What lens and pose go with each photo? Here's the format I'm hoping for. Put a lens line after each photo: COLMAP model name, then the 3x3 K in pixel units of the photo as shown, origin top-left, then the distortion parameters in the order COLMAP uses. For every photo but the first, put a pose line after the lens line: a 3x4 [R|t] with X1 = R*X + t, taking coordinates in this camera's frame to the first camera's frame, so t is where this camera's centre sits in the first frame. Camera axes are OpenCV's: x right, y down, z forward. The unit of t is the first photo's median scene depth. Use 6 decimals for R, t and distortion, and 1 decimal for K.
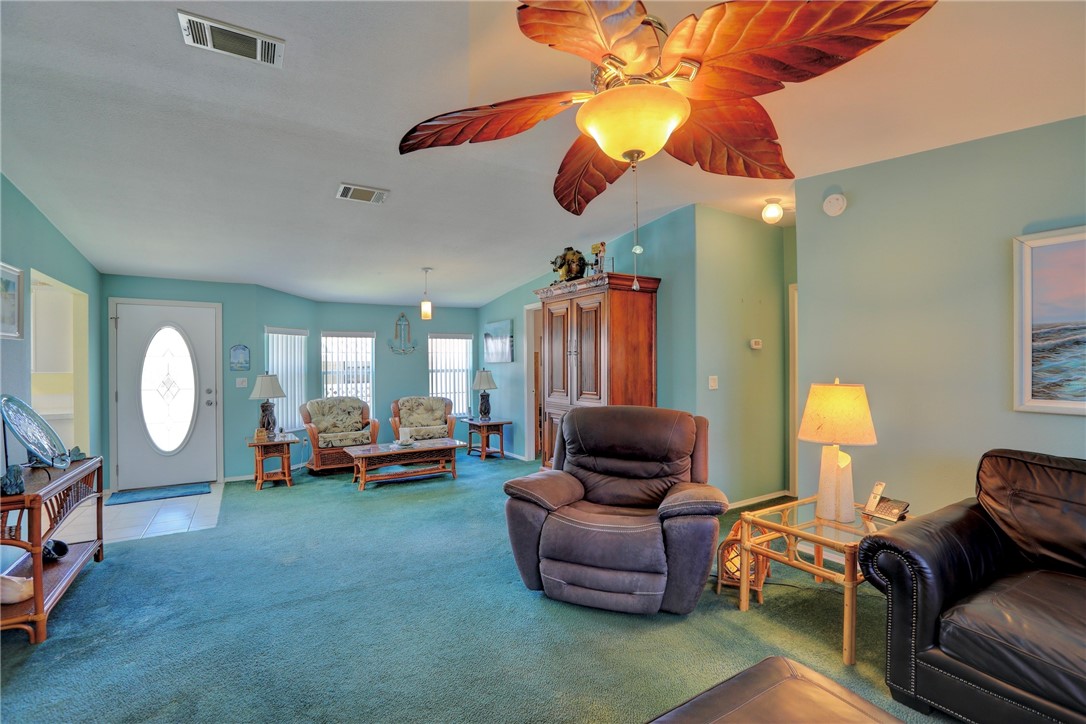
lens RADIAL K [[479.9, 0, 543.0], [0, 479.9, 362.0], [0, 0, 1]] dist [-0.057894, 0.015679]
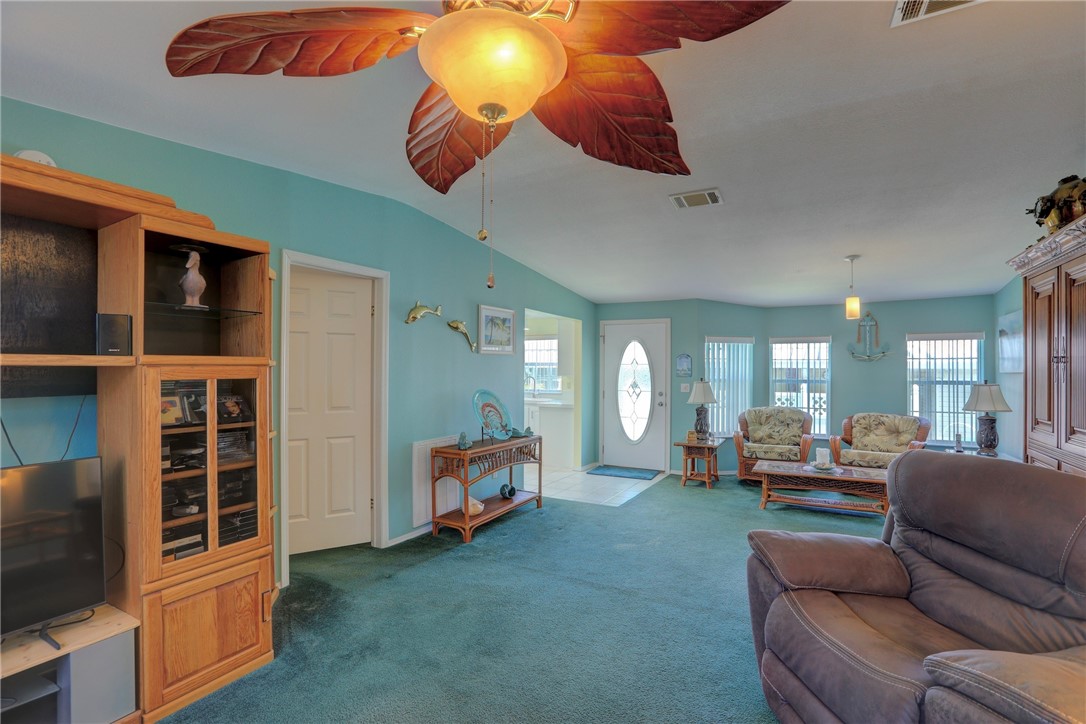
lens RADIAL K [[479.9, 0, 543.0], [0, 479.9, 362.0], [0, 0, 1]] dist [-0.057894, 0.015679]
pose [[0.493427, -0.004501, -0.869775, 0.192439], [-0.006853, 0.999935, -0.009063, -0.005035], [0.869760, 0.010433, 0.493364, 0.151548]]
